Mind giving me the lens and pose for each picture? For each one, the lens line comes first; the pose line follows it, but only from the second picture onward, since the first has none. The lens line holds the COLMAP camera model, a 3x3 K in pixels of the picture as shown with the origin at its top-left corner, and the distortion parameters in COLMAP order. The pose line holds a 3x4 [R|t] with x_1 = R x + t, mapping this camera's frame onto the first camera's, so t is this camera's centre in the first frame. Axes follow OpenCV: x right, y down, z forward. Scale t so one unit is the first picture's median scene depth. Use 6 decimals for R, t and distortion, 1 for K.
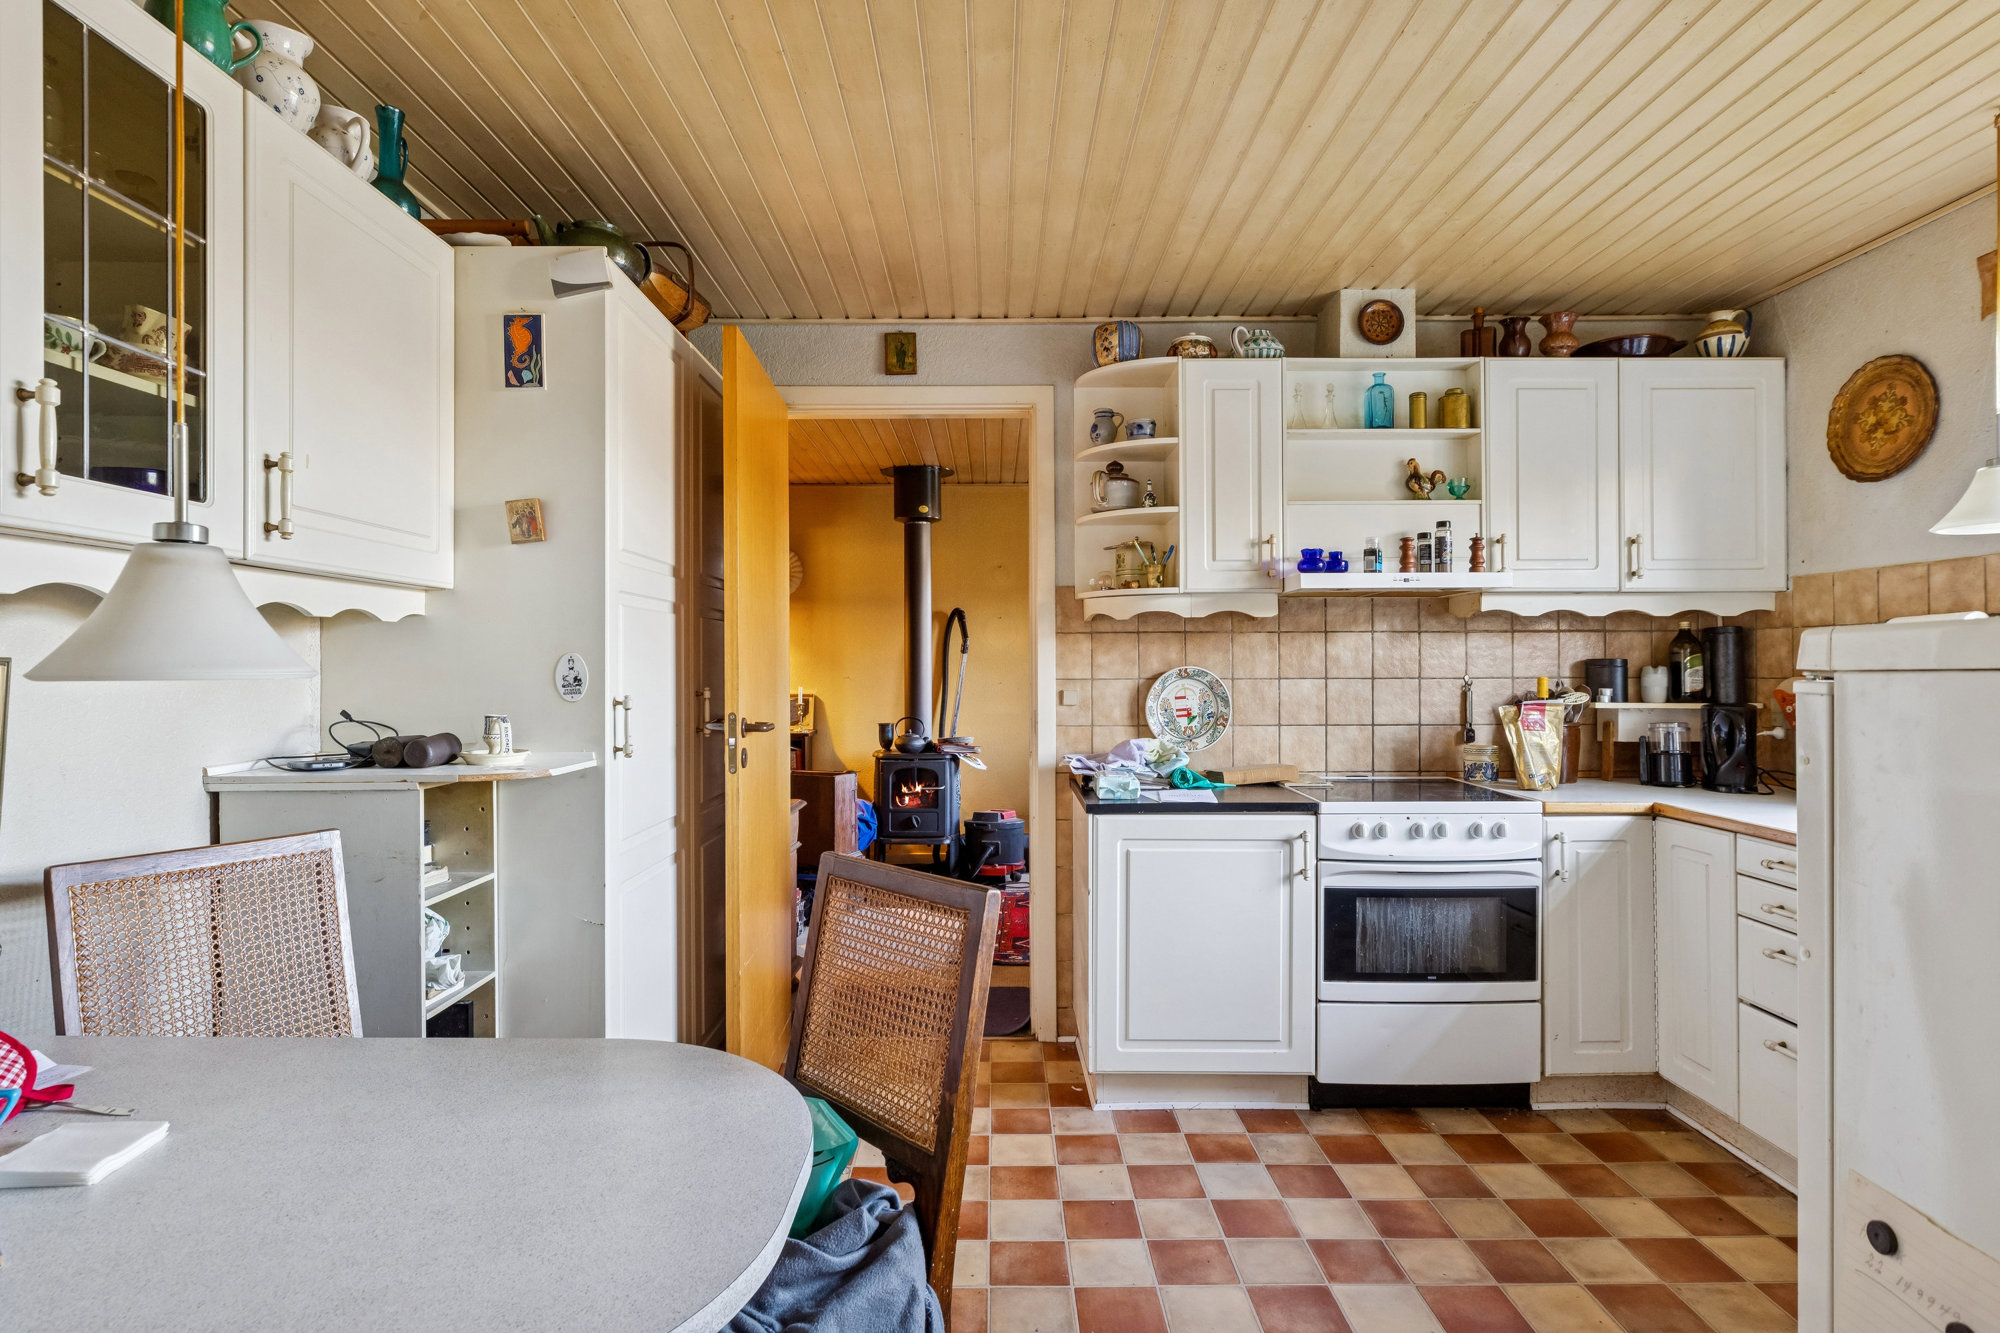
lens RADIAL K [[1040.9, 0, 998.0], [0, 1040.9, 672.3], [0, 0, 1]] dist [-0.023237, -0.001115]
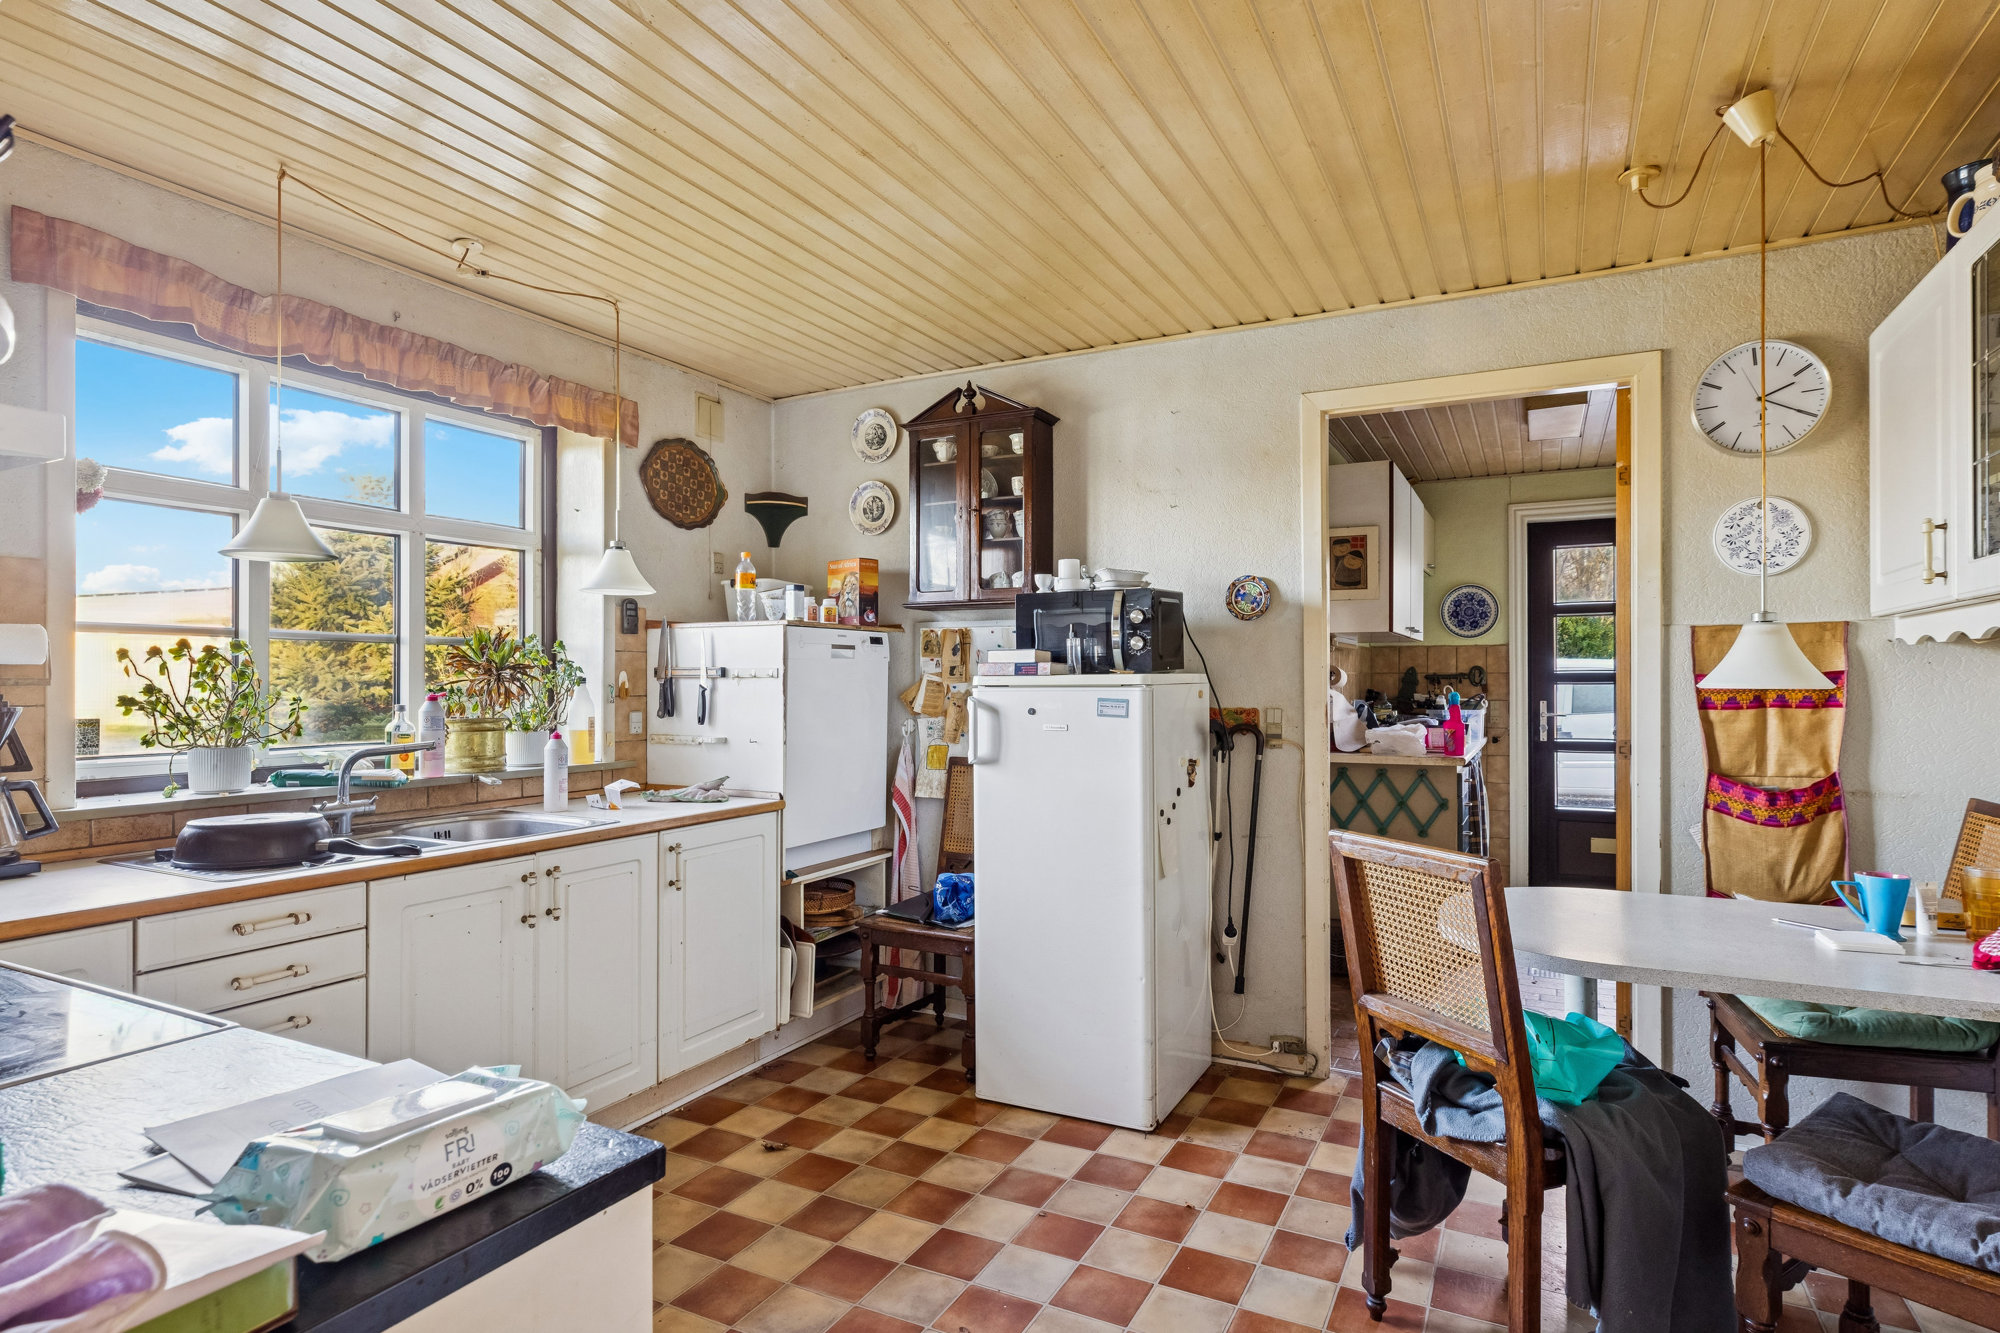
lens RADIAL K [[1040.9, 0, 1002.2], [0, 1040.9, 675.9], [0, 0, 1]] dist [-0.023237, -0.001115]
pose [[-0.891300, -0.002846, 0.453406, -0.159236], [-0.007598, 0.999934, -0.008660, -0.008850], [-0.453351, -0.011164, -0.891262, 1.940372]]
